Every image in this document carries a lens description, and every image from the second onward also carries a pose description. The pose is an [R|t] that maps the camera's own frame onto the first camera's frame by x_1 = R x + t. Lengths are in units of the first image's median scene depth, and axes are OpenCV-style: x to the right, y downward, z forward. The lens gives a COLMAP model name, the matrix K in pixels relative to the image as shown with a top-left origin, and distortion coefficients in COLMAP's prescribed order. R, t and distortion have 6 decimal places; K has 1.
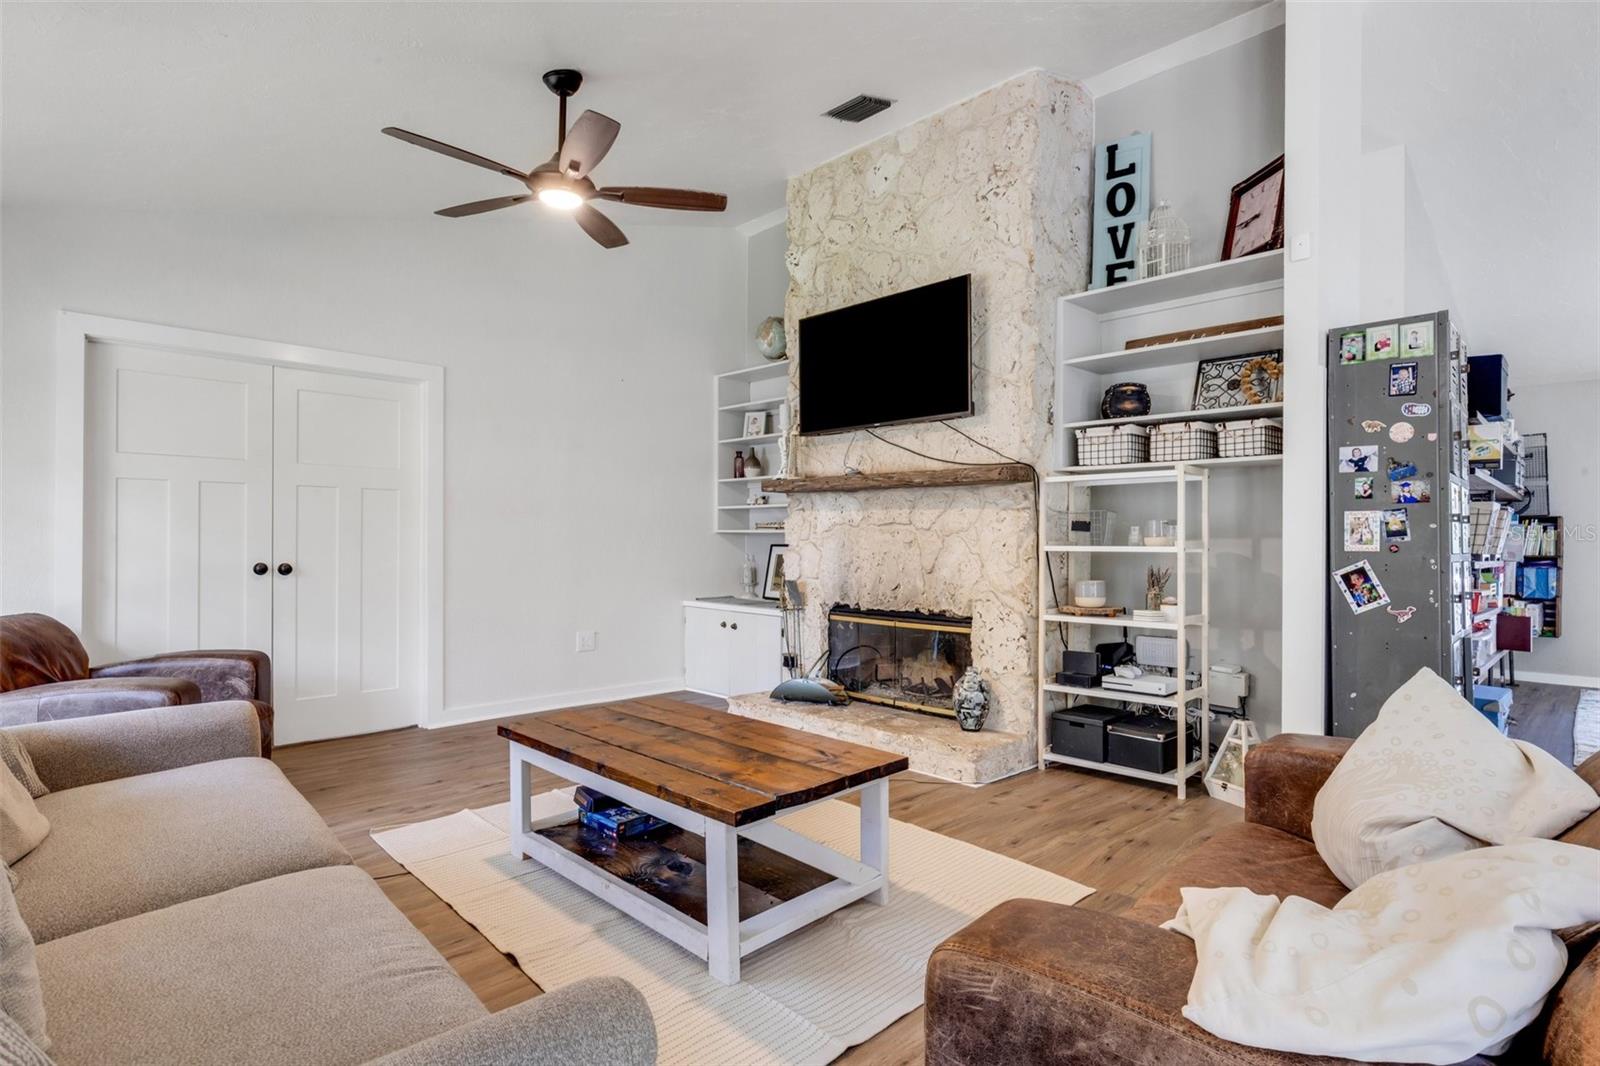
lens RADIAL K [[794.0, 0, 805.5], [0, 794.0, 536.9], [0, 0, 1]] dist [0.000352, -0.001058]
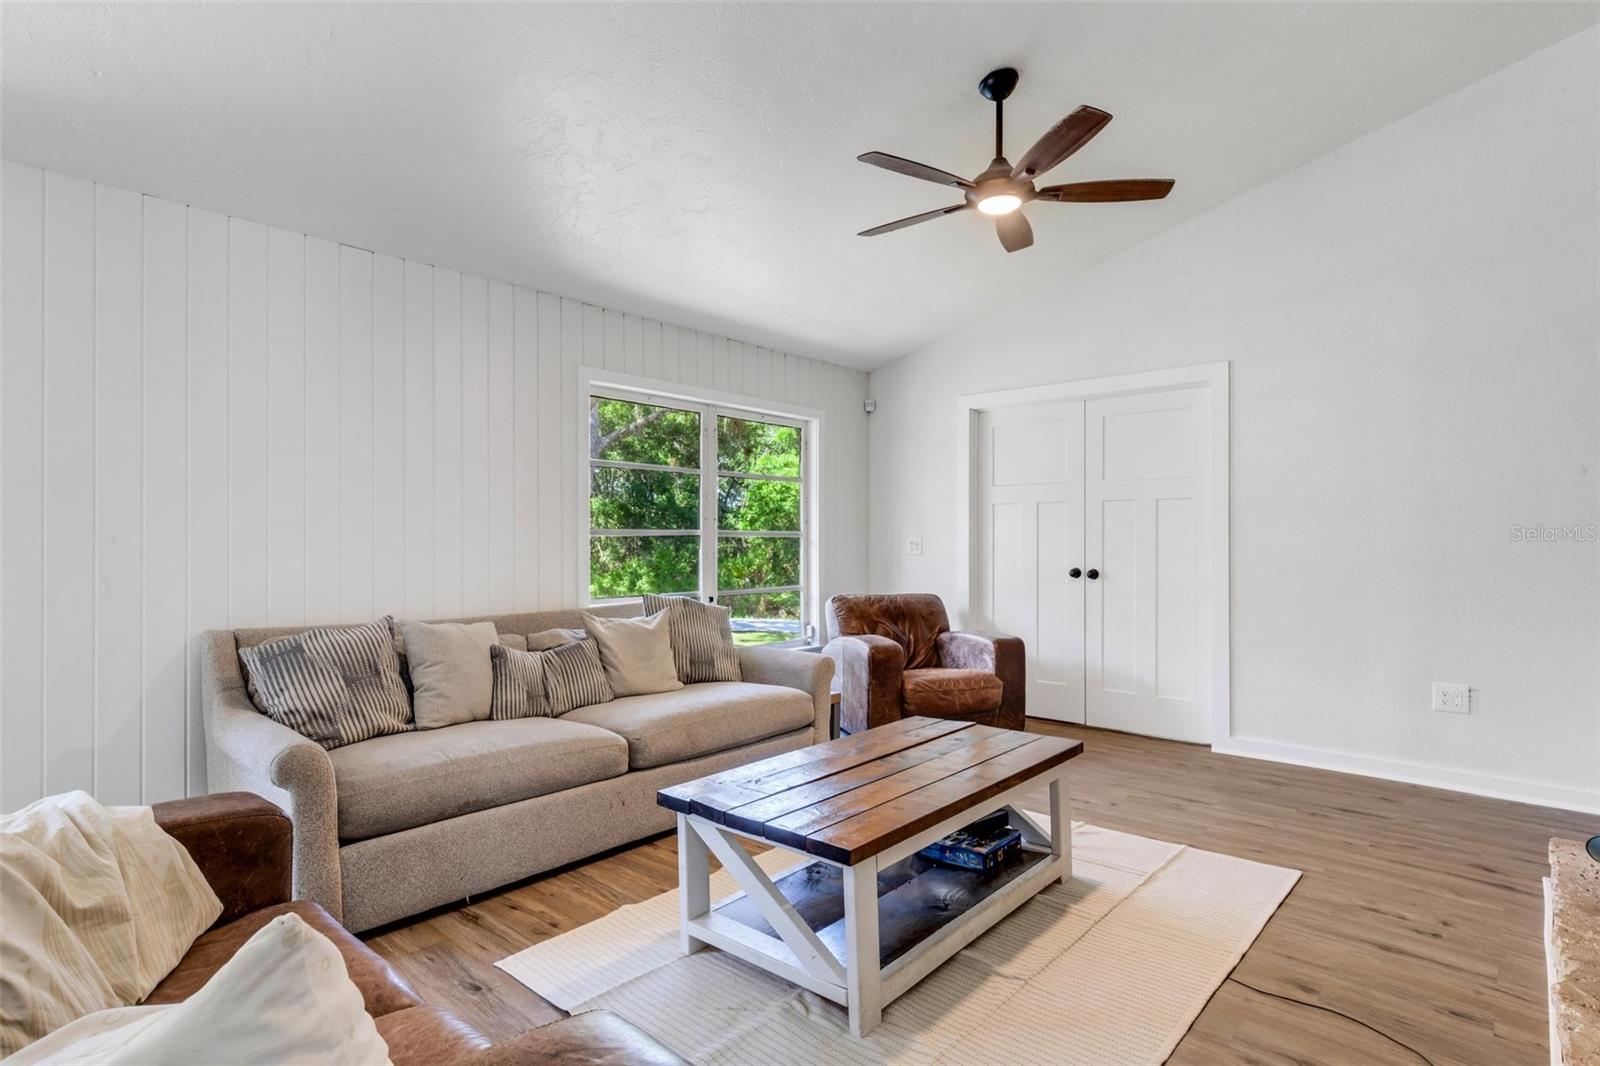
lens RADIAL K [[822.8, 0, 841.8], [0, 822.8, 525.7], [0, 0, 1]] dist [-0.002234, 0.000147]
pose [[0.102696, -0.021943, -0.994471, 0.482007], [-0.002764, 0.999747, -0.022345, -0.001981], [0.994709, 0.005044, 0.102609, 0.495663]]
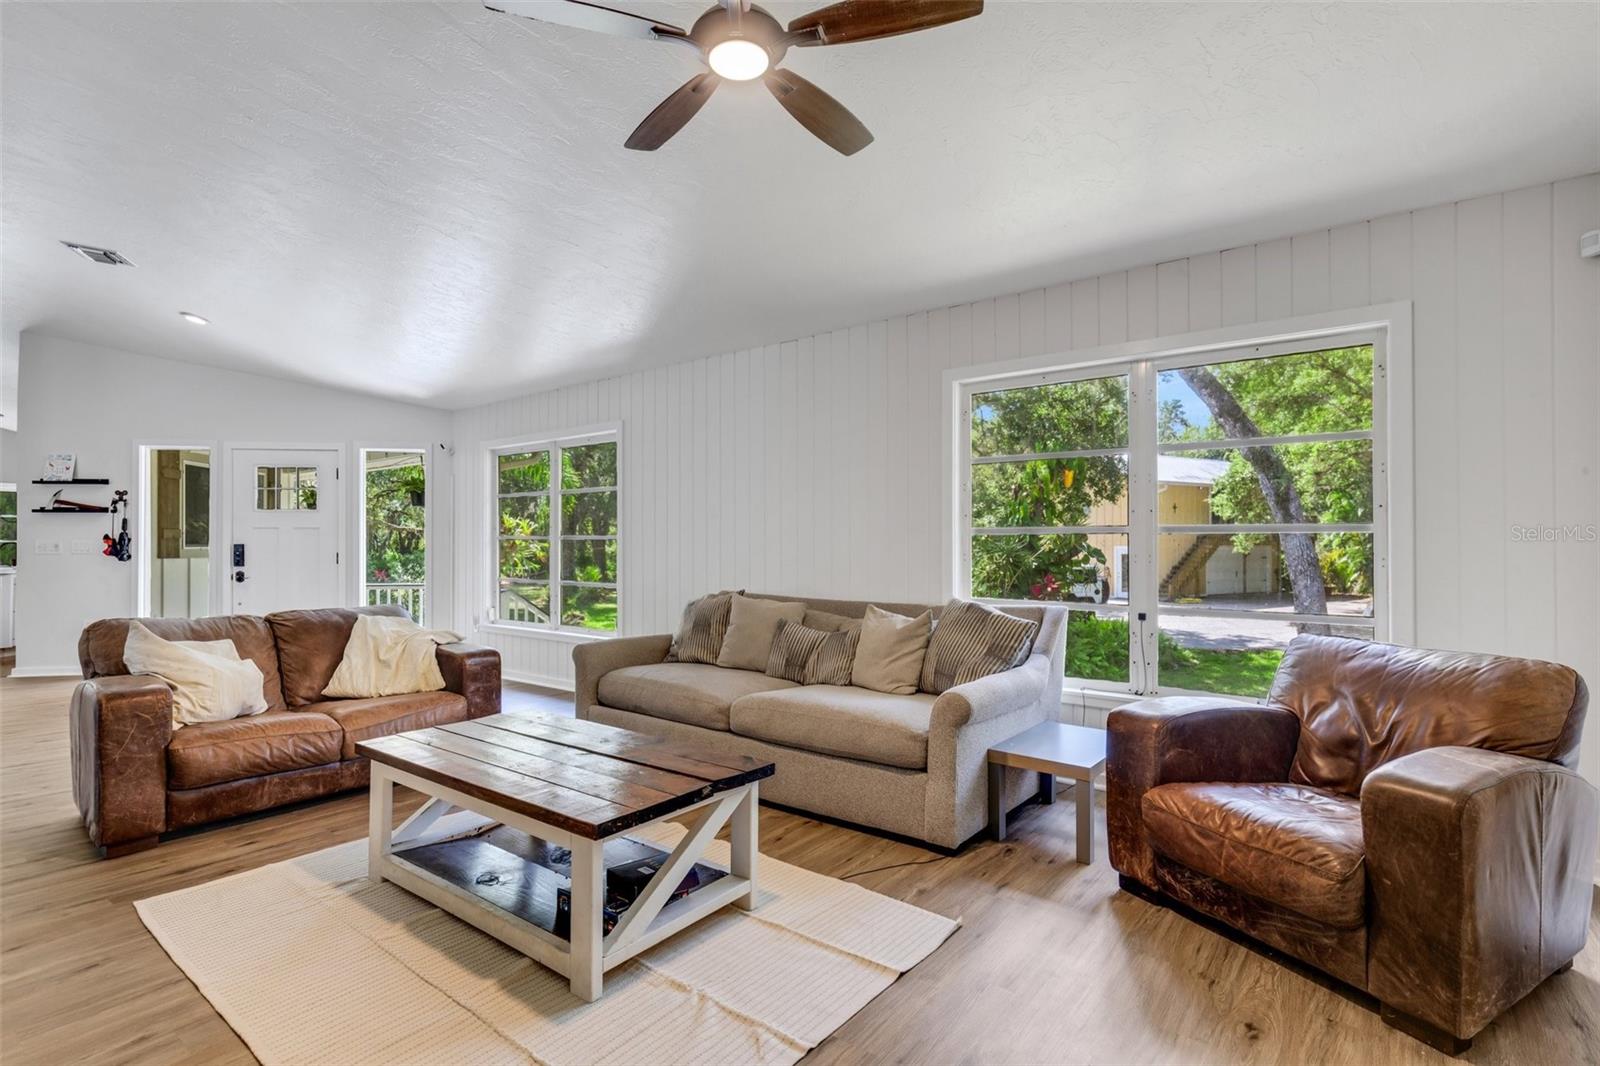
lens RADIAL K [[794.0, 0, 813.6], [0, 794.0, 534.4], [0, 0, 1]] dist [0.000352, -0.001058]
pose [[-0.992405, 0.000800, -0.123010, -0.201189], [0.001503, 0.999983, -0.005621, -0.005751], [0.123004, -0.005763, -0.992389, 1.191179]]
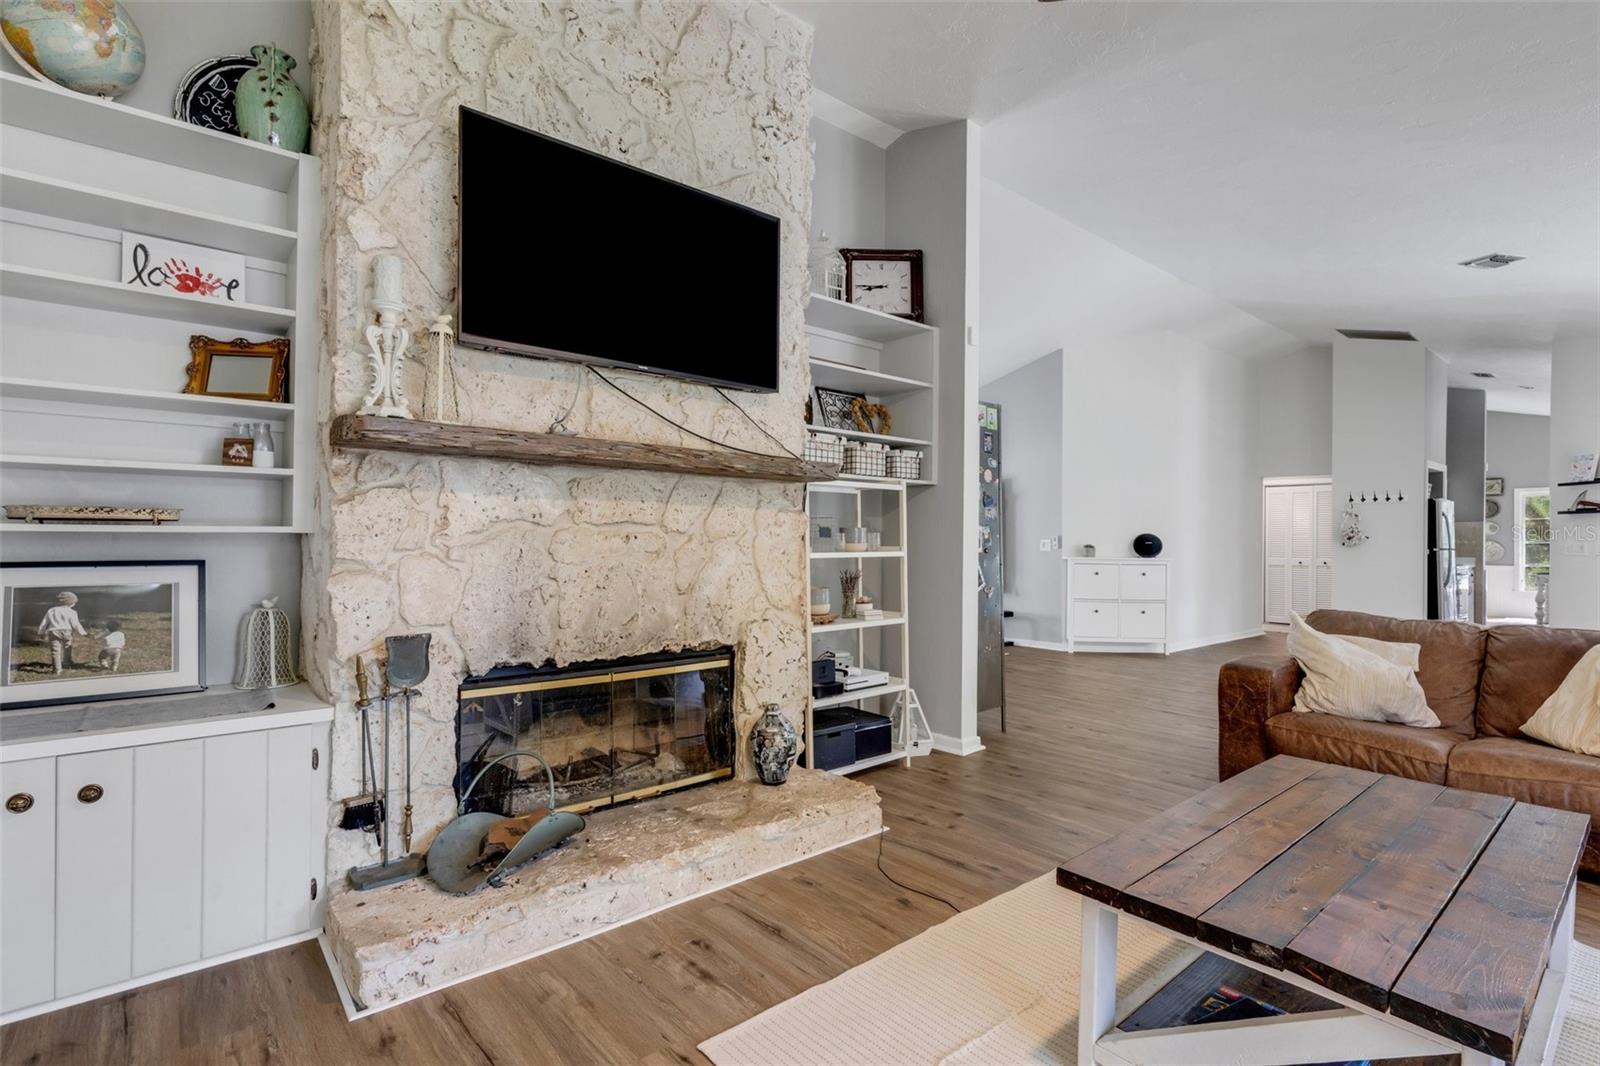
lens RADIAL K [[737.5, 0, 799.7], [0, 737.5, 535.5], [0, 0, 1]] dist [-0.001220, 0.000057]
pose [[0.101073, 0.004474, 0.994869, -0.496401], [-0.004612, 0.999981, -0.004028, -0.004611], [-0.994868, -0.004181, 0.101092, 0.833108]]
